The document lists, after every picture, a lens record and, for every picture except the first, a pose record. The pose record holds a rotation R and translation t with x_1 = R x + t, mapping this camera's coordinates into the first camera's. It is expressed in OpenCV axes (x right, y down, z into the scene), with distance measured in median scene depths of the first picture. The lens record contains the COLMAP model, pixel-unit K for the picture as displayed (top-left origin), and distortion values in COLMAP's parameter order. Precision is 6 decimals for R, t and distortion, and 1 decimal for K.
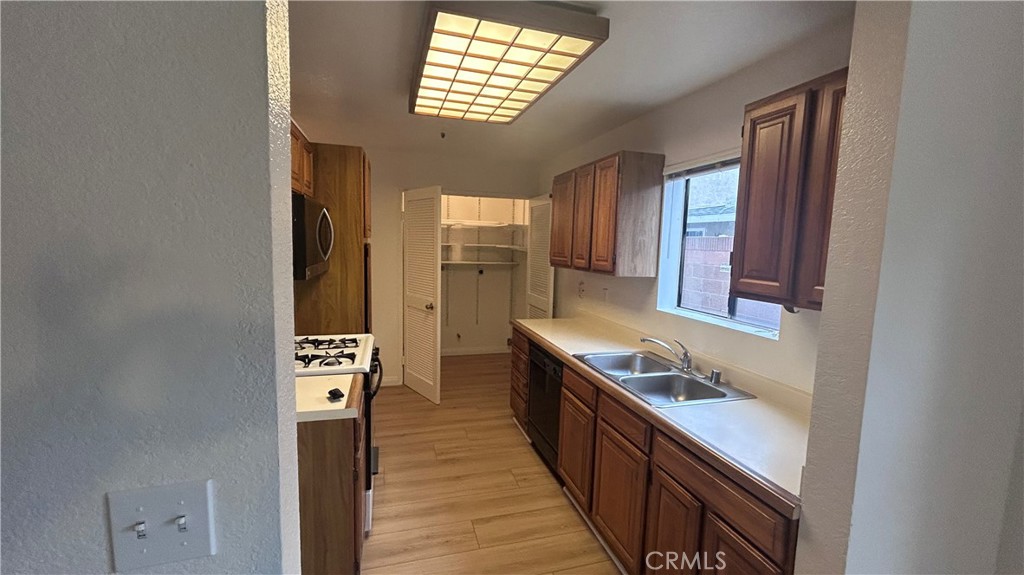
lens RADIAL K [[419.7, 0, 511.9], [0, 419.7, 287.1], [0, 0, 1]] dist [-0.001364, -0.000077]
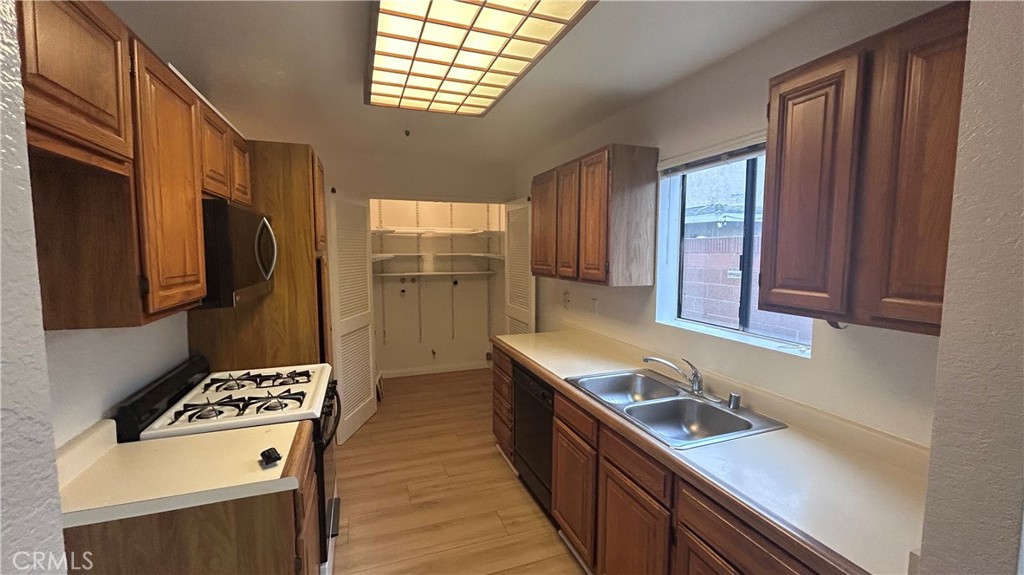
lens RADIAL K [[419.7, 0, 511.5], [0, 419.7, 286.7], [0, 0, 1]] dist [-0.001364, -0.000077]
pose [[0.997725, -0.034103, 0.058145, -0.008801], [0.035029, 0.999274, -0.014973, -0.020121], [-0.057592, 0.016976, 0.998196, 0.141893]]
